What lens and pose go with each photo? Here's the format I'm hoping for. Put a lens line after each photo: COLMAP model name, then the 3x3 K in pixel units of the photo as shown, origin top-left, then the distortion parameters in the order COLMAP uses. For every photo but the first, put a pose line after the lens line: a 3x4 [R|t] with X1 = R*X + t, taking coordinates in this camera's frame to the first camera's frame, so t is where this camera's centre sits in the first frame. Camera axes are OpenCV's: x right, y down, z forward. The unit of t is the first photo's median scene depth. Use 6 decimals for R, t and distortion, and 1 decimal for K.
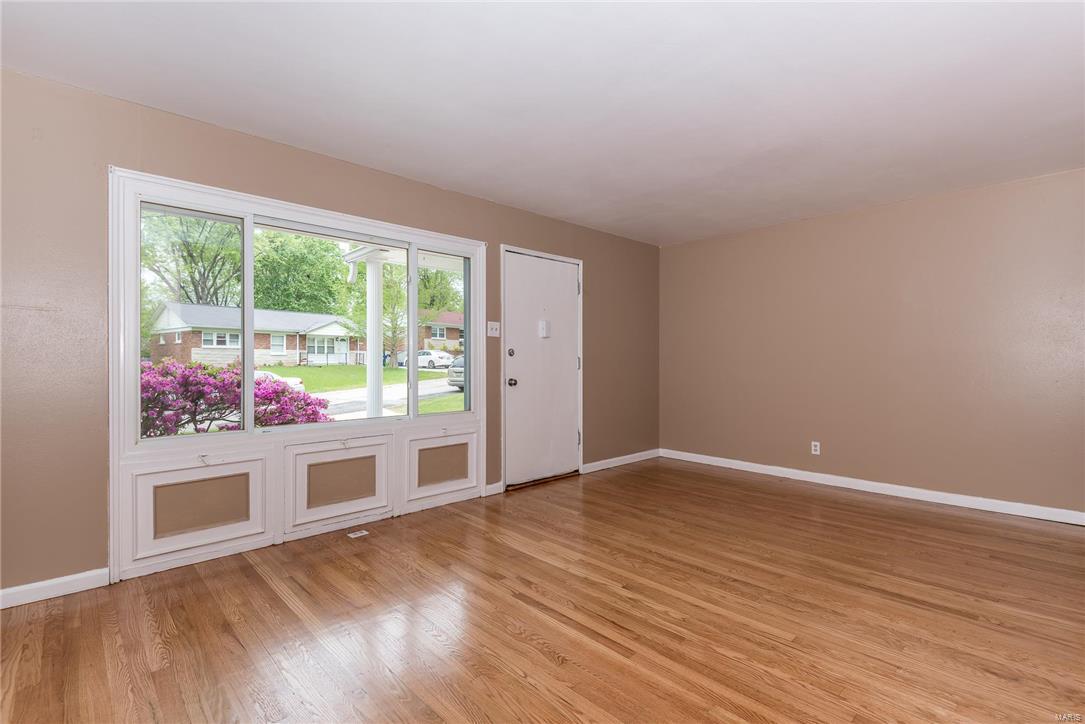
lens RADIAL K [[498.5, 0, 542.5], [0, 498.5, 362.0], [0, 0, 1]] dist [-0.000818, -0.000297]
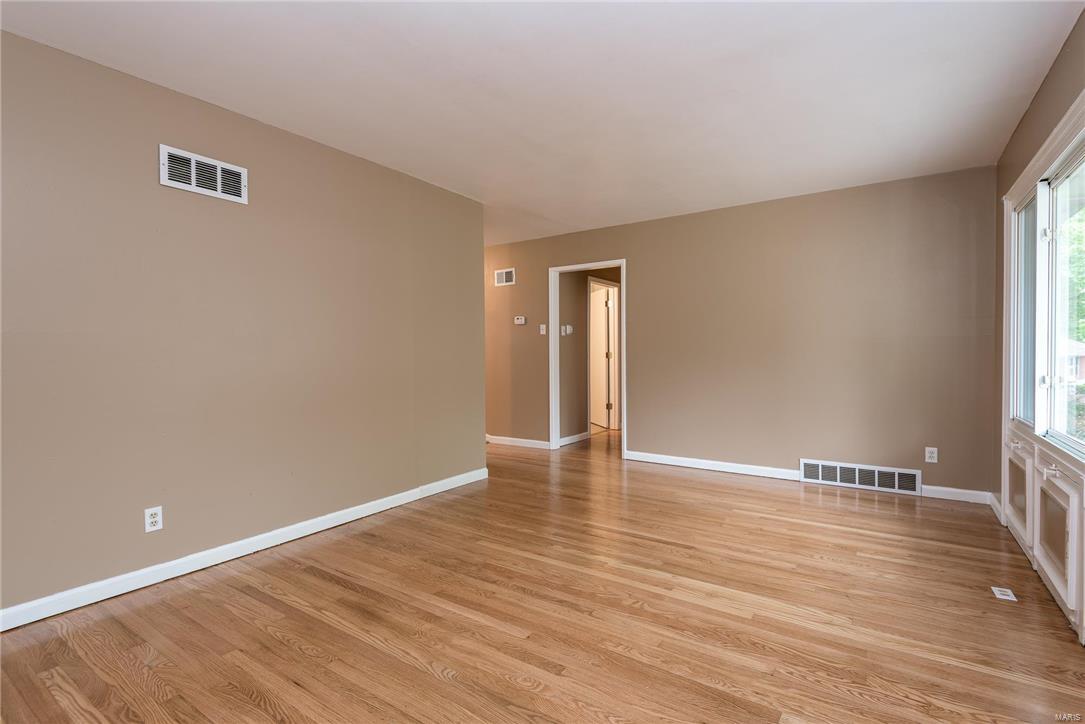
lens RADIAL K [[515.3, 0, 542.5], [0, 515.3, 362.0], [0, 0, 1]] dist [0.002338, 0.000570]
pose [[-0.977459, 0.011360, -0.210818, 0.475152], [0.007044, 0.999750, 0.021212, 0.008788], [0.211006, 0.019248, -0.977295, 1.862201]]
